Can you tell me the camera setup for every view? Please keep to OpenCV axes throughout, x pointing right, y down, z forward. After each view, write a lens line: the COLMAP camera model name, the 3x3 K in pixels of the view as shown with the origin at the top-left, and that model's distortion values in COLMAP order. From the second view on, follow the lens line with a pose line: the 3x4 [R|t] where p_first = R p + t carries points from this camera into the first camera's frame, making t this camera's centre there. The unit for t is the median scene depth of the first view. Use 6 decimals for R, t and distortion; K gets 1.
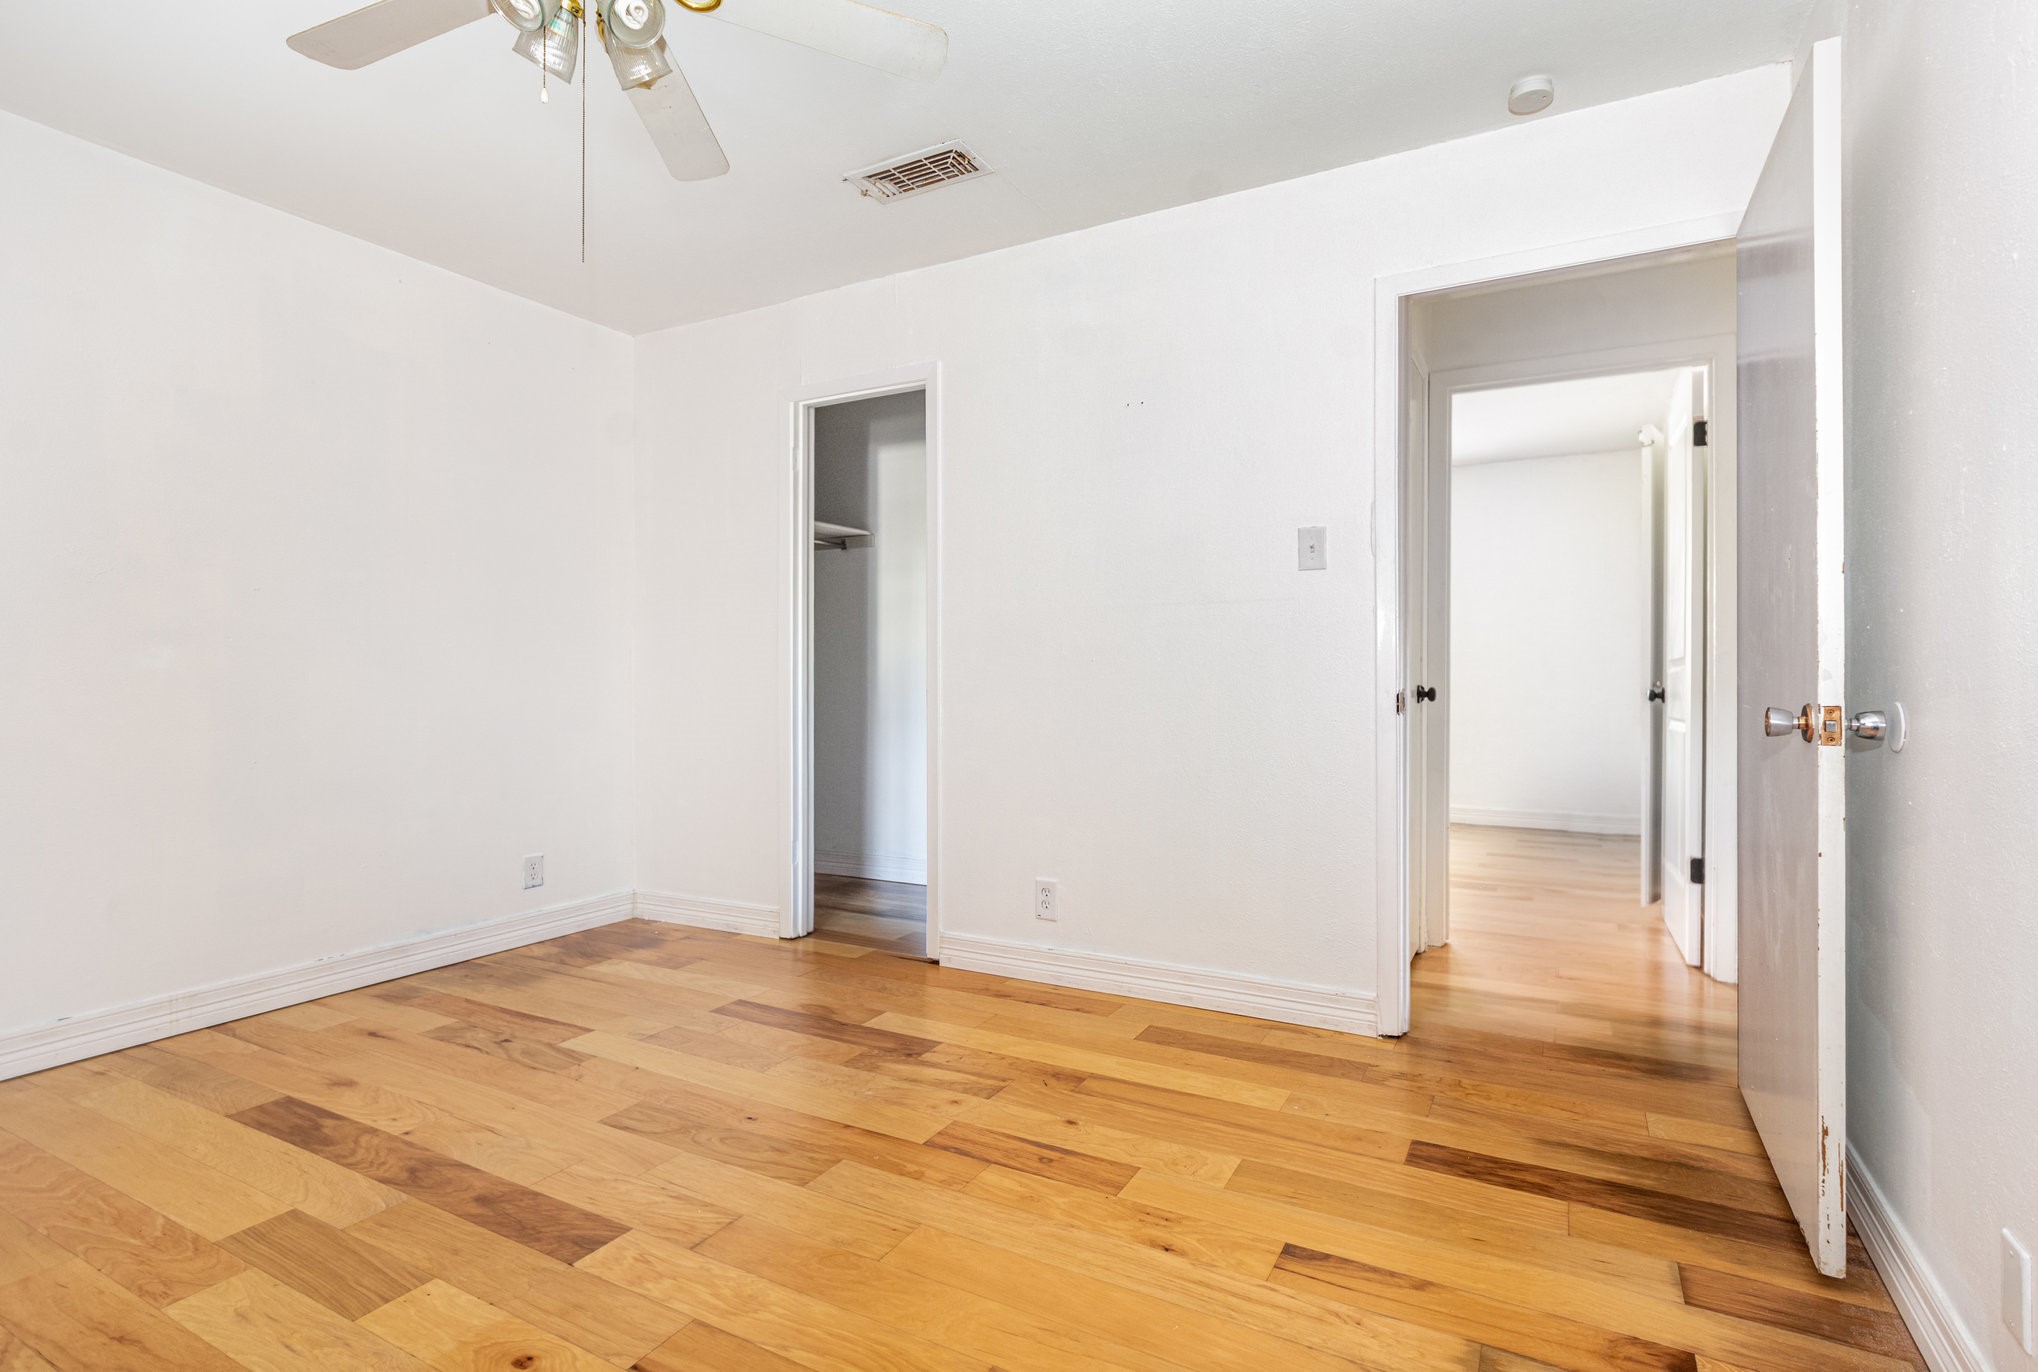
lens RADIAL K [[979.2, 0, 1036.1], [0, 979.2, 680.9], [0, 0, 1]] dist [0.004927, -0.002306]
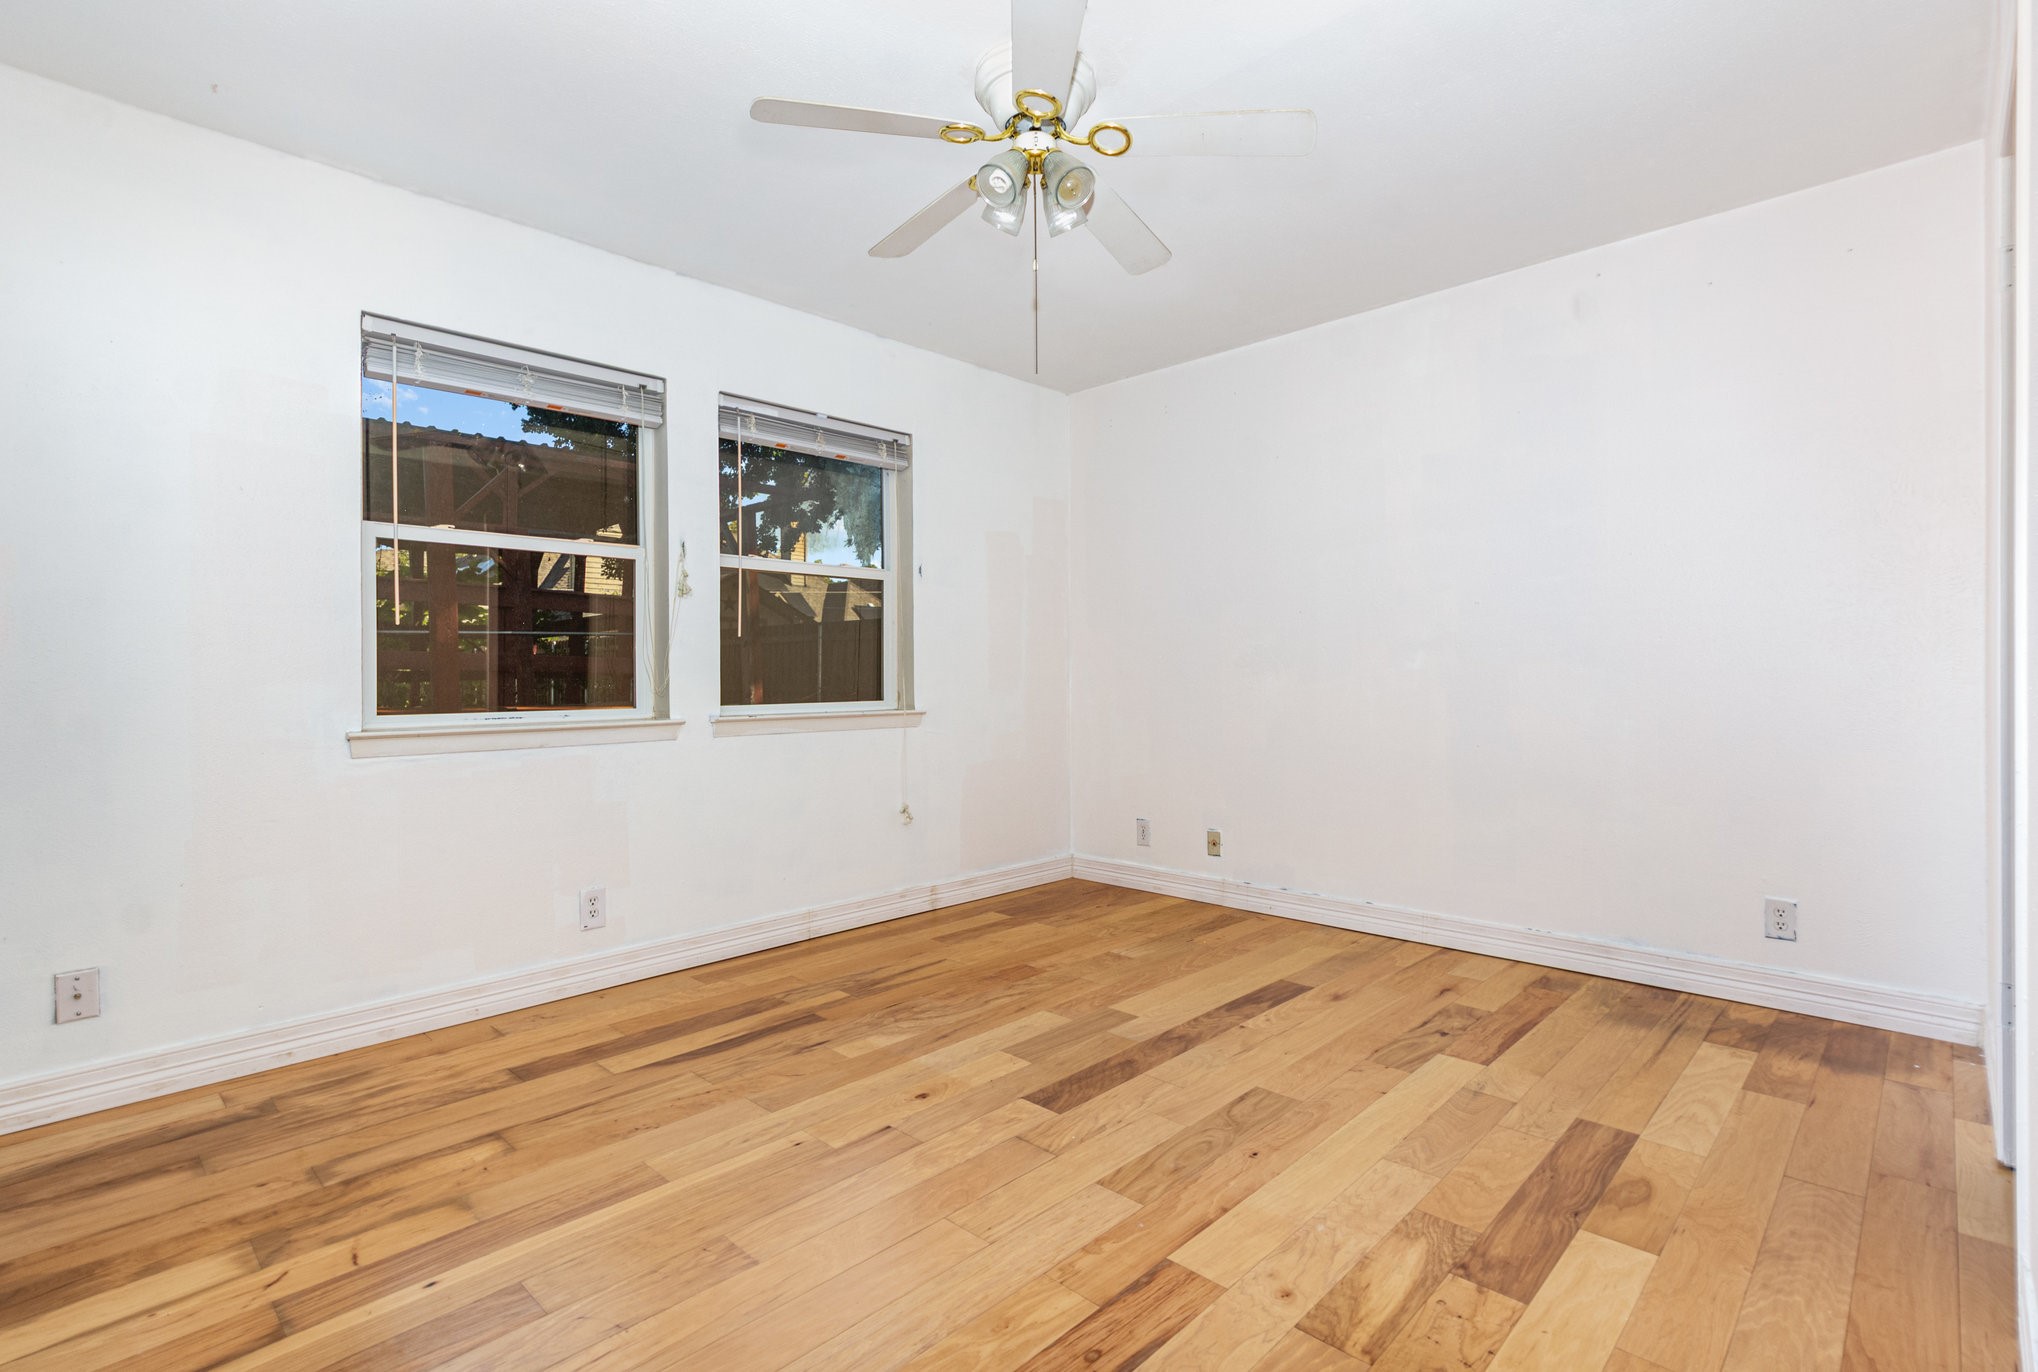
lens RADIAL K [[935.8, 0, 1035.0], [0, 935.8, 686.5], [0, 0, 1]] dist [-0.004153, -0.000319]
pose [[-0.250060, 0.015562, -0.968105, 0.506526], [0.005033, 0.999878, 0.014772, -0.011184], [0.968217, -0.001179, -0.250107, 0.841065]]
